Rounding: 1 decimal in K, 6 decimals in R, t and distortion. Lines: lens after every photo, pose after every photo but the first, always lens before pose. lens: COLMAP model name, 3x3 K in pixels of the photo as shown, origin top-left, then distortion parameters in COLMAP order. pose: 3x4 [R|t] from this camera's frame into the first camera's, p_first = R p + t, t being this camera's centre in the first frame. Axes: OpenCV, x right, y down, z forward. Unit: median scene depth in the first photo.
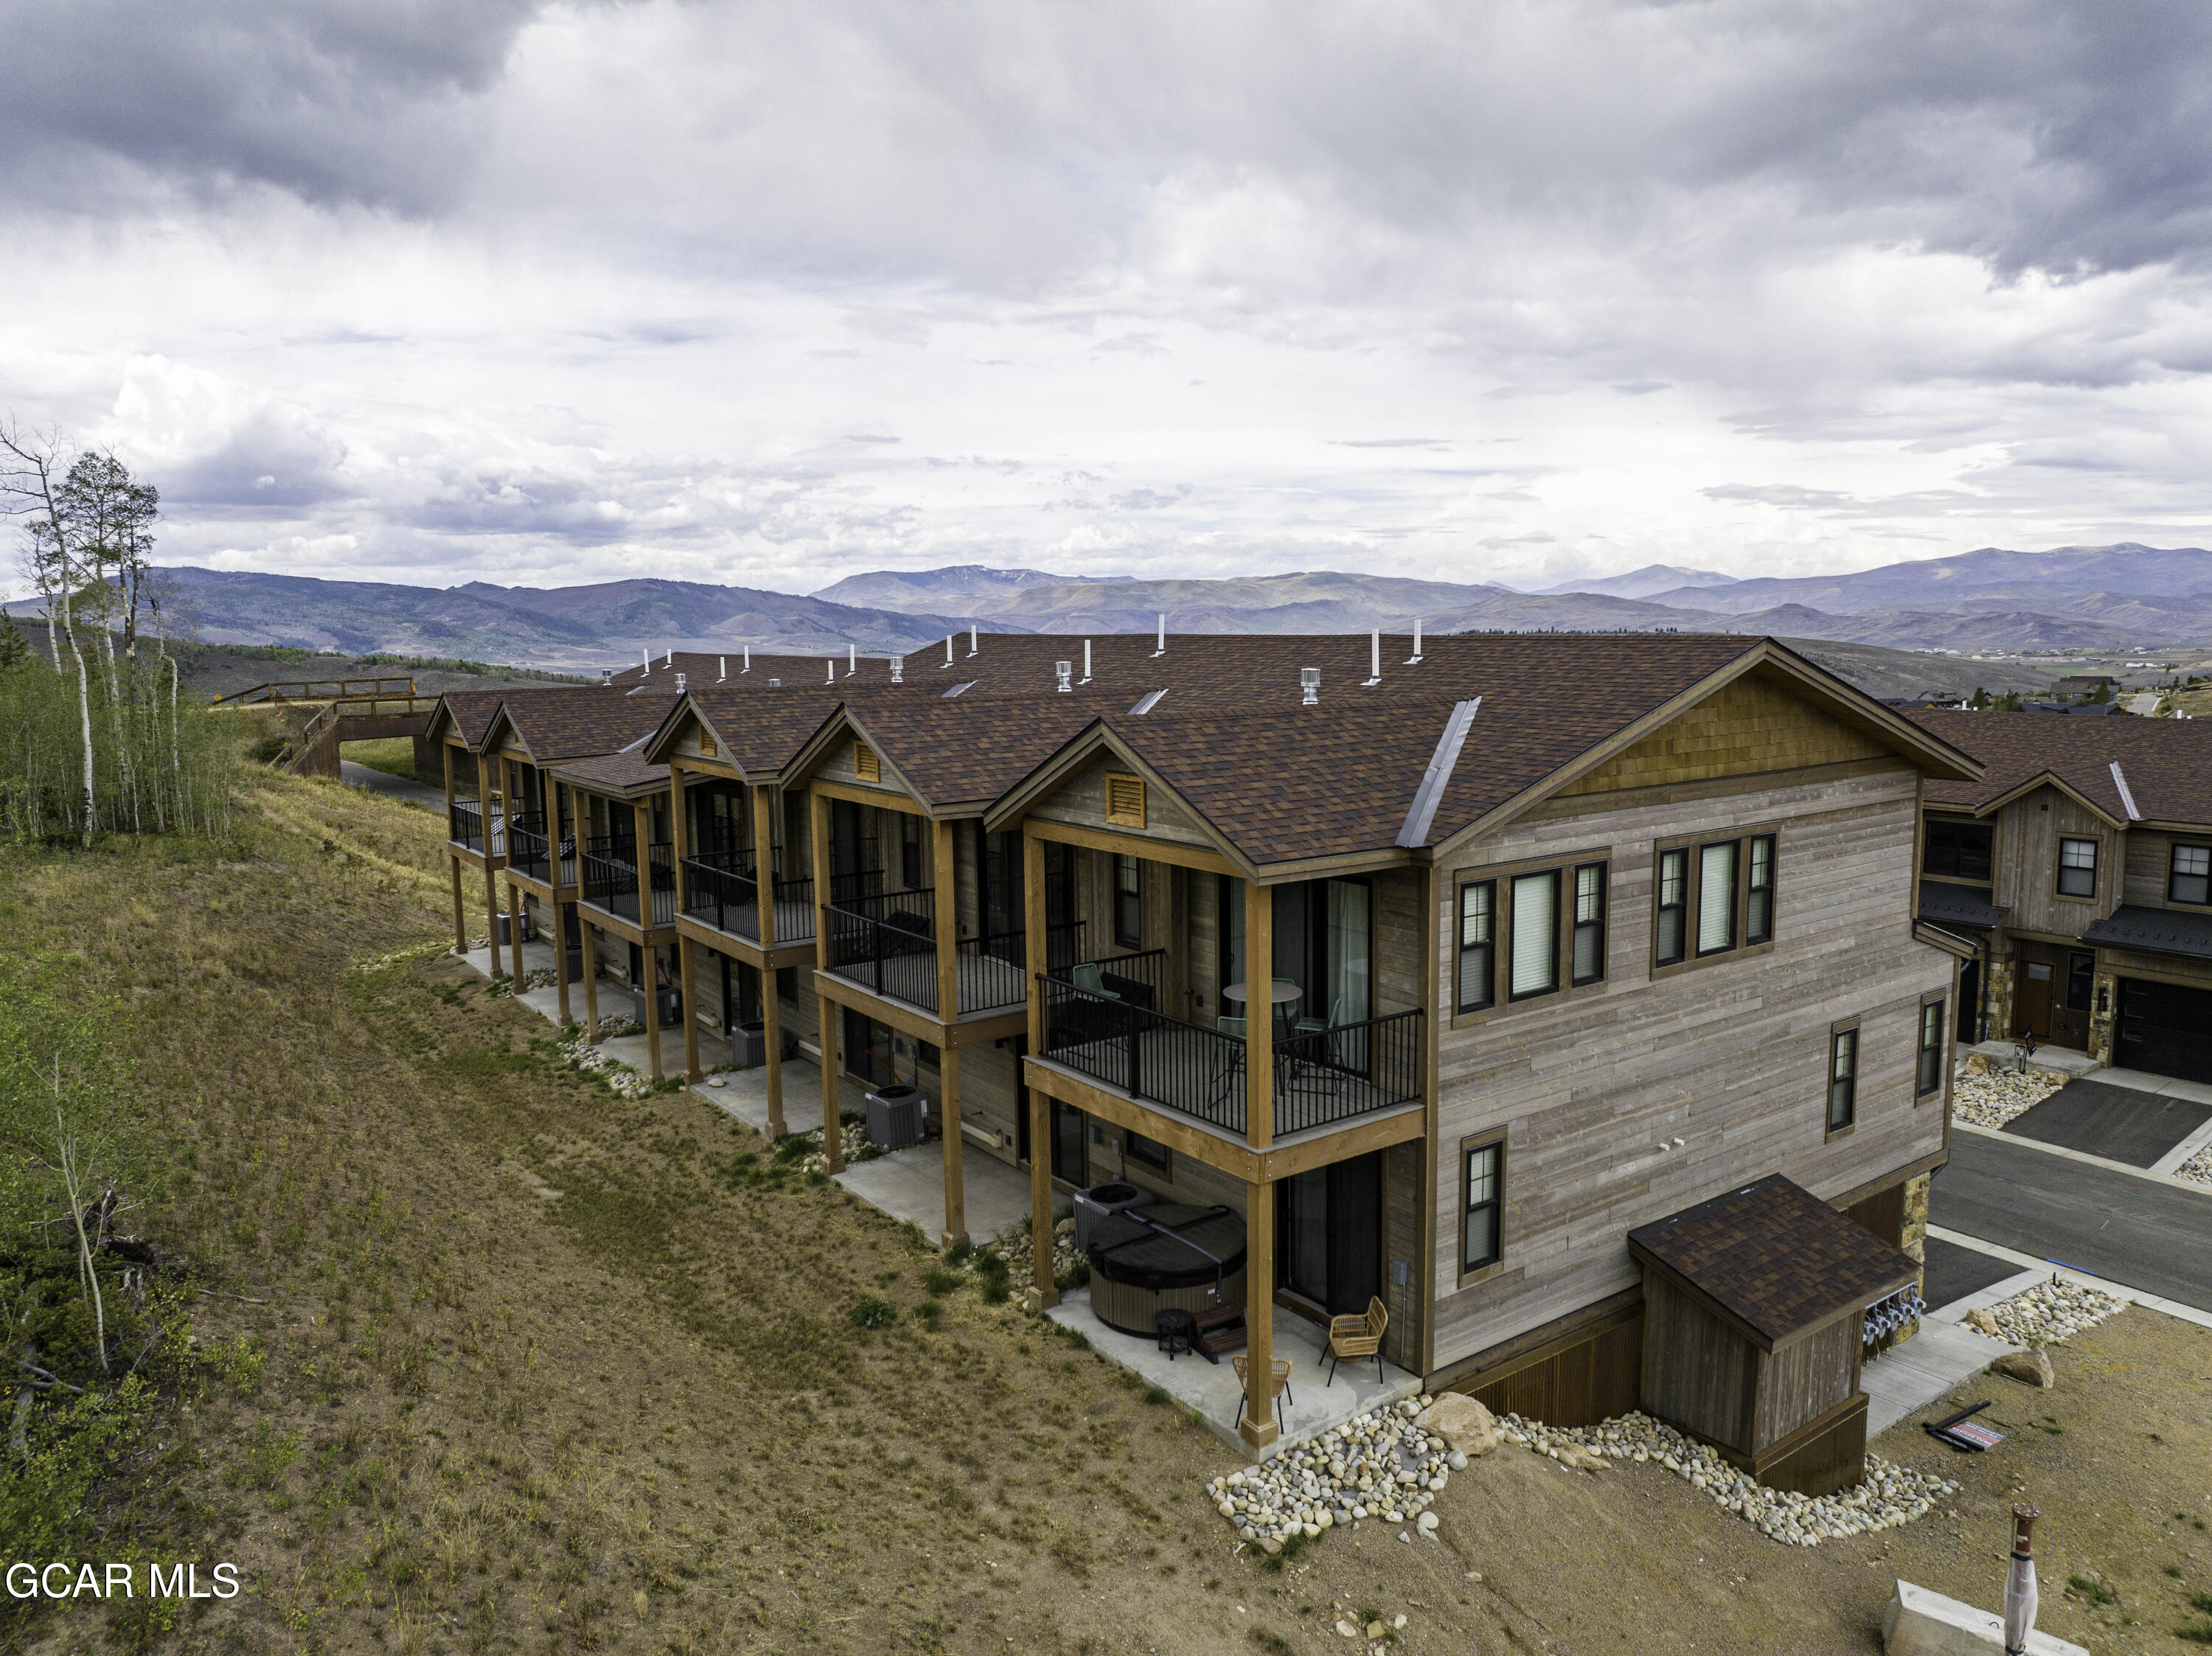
lens RADIAL K [[1545.2, 0, 1102.6], [0, 1545.2, 827.2], [0, 0, 1]] dist [-0.033031, -0.004176]
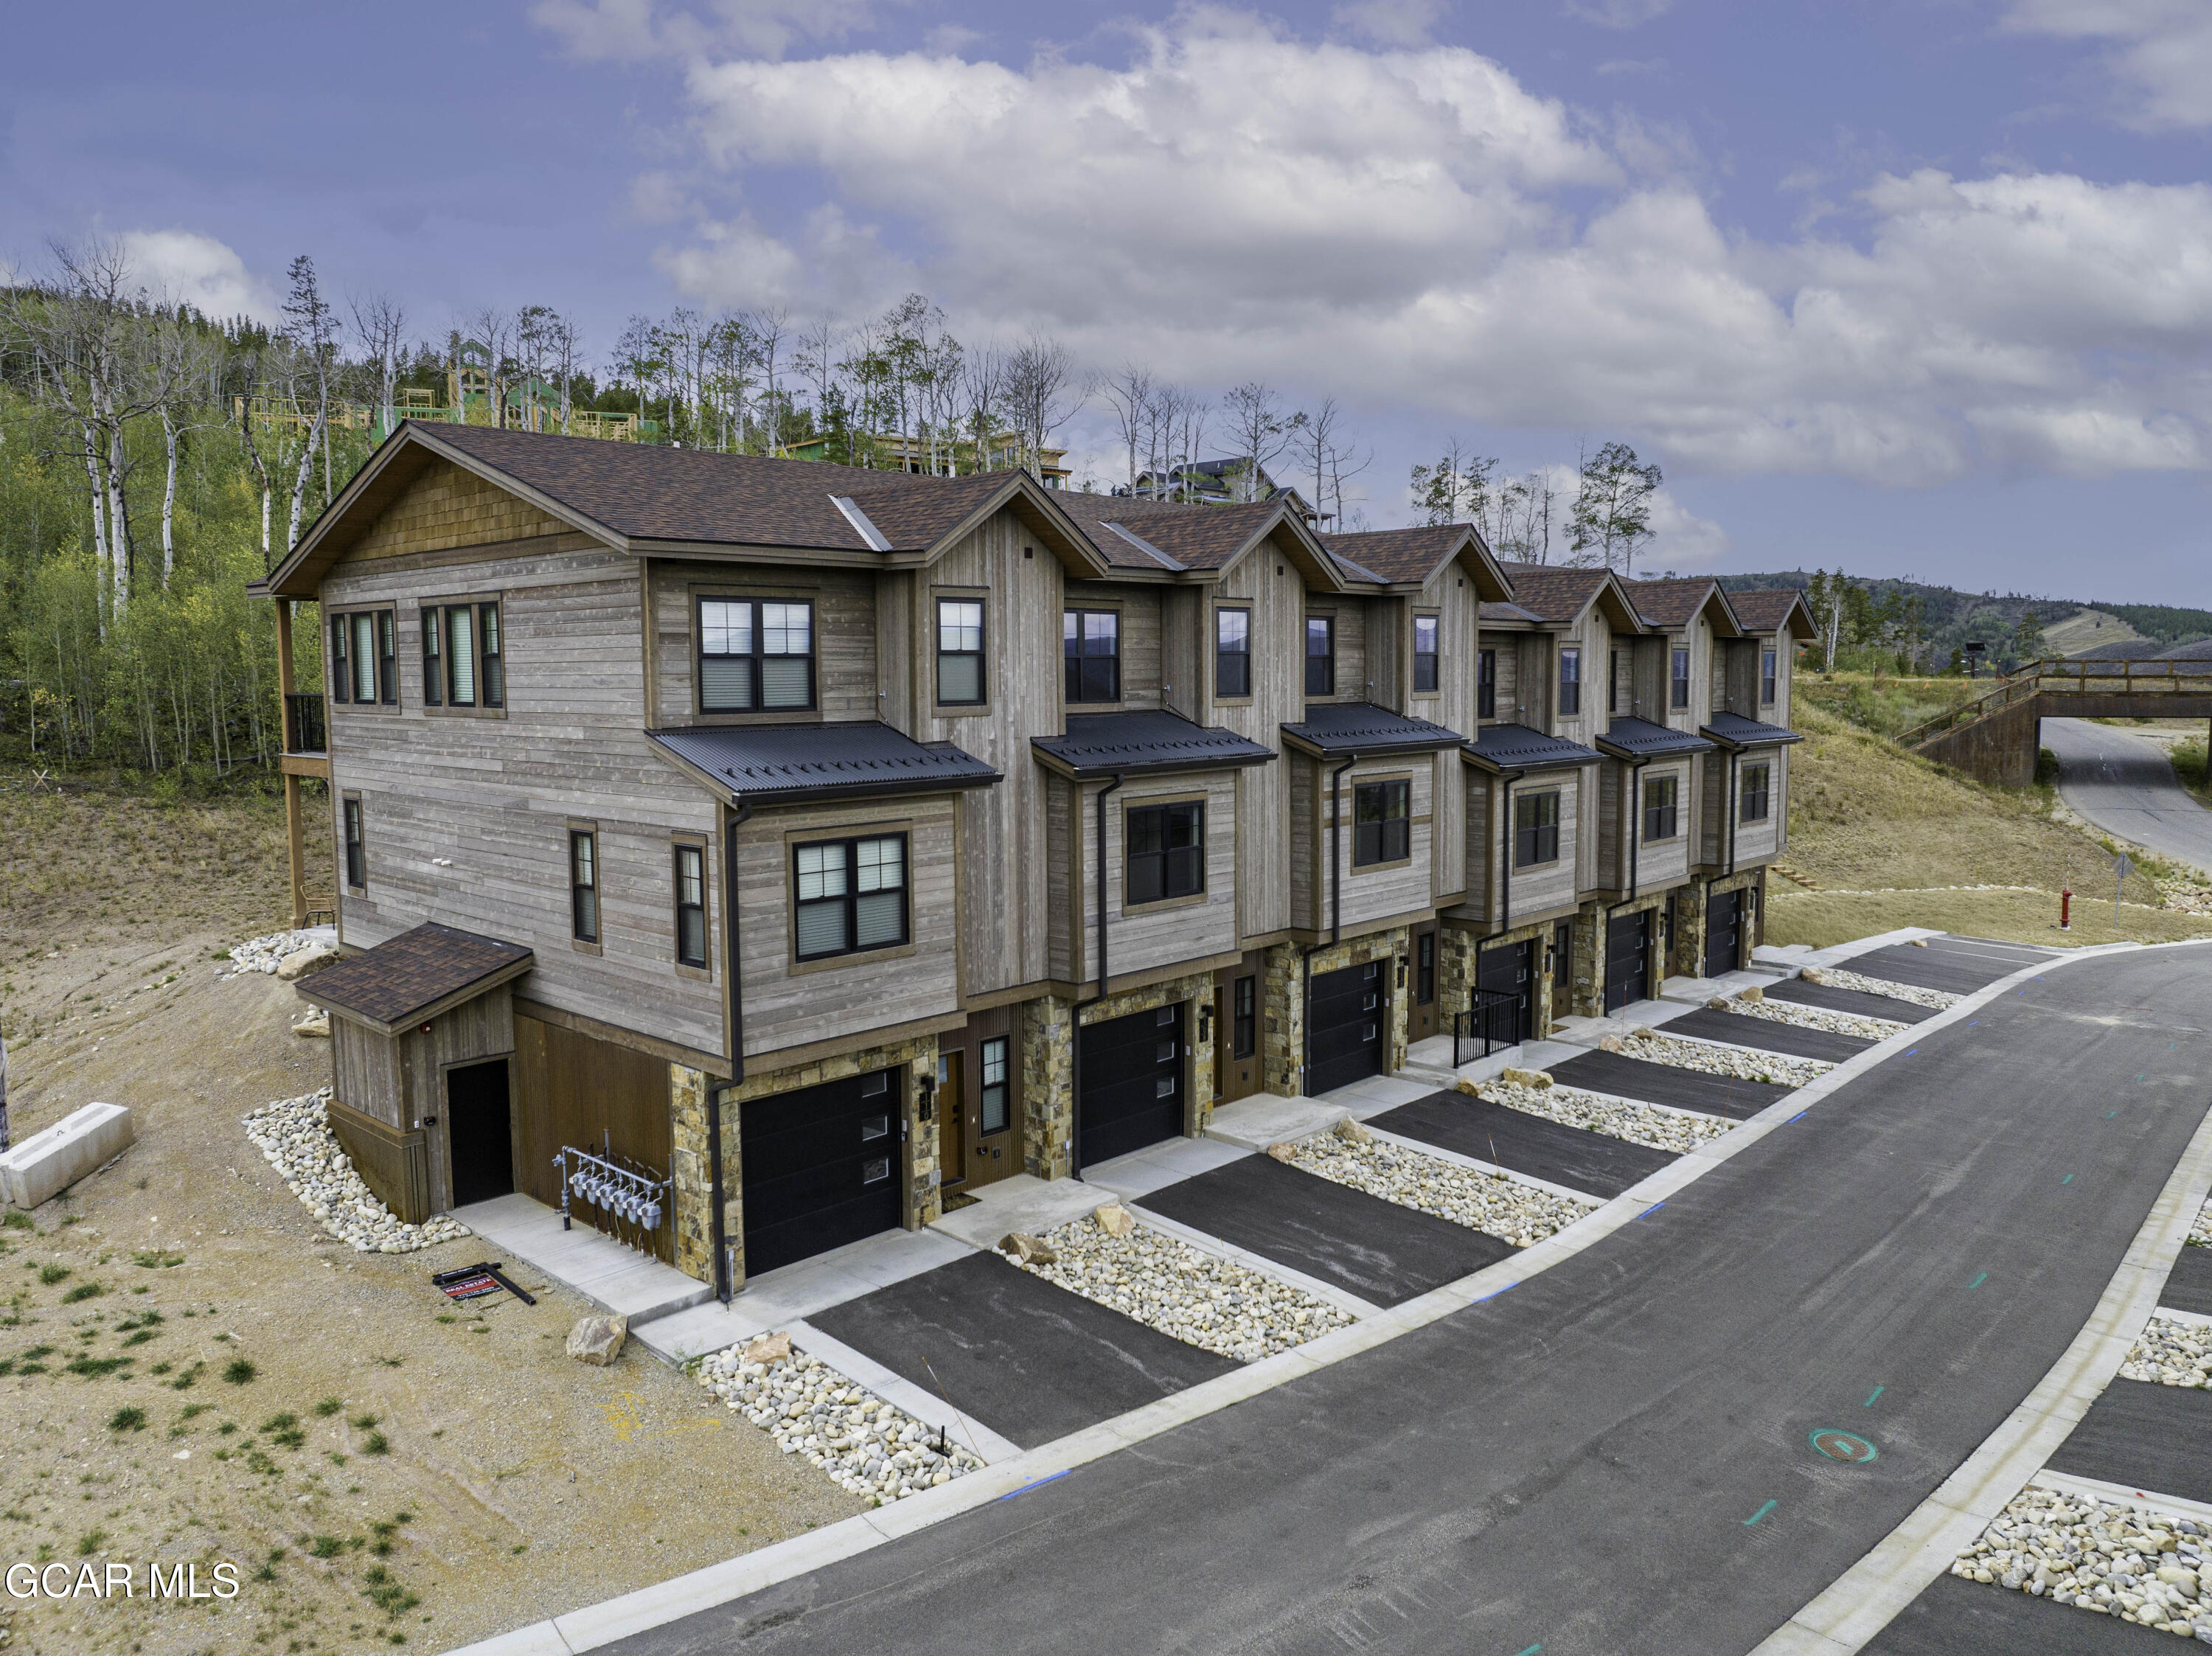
lens RADIAL K [[1545.2, 0, 1114.1], [0, 1545.2, 820.7], [0, 0, 1]] dist [-0.033031, -0.004176]
pose [[0.201953, 0.110539, -0.973137, 1.526247], [-0.129471, 0.987903, 0.085347, 0.006380], [0.970800, 0.108757, 0.213822, 1.171375]]
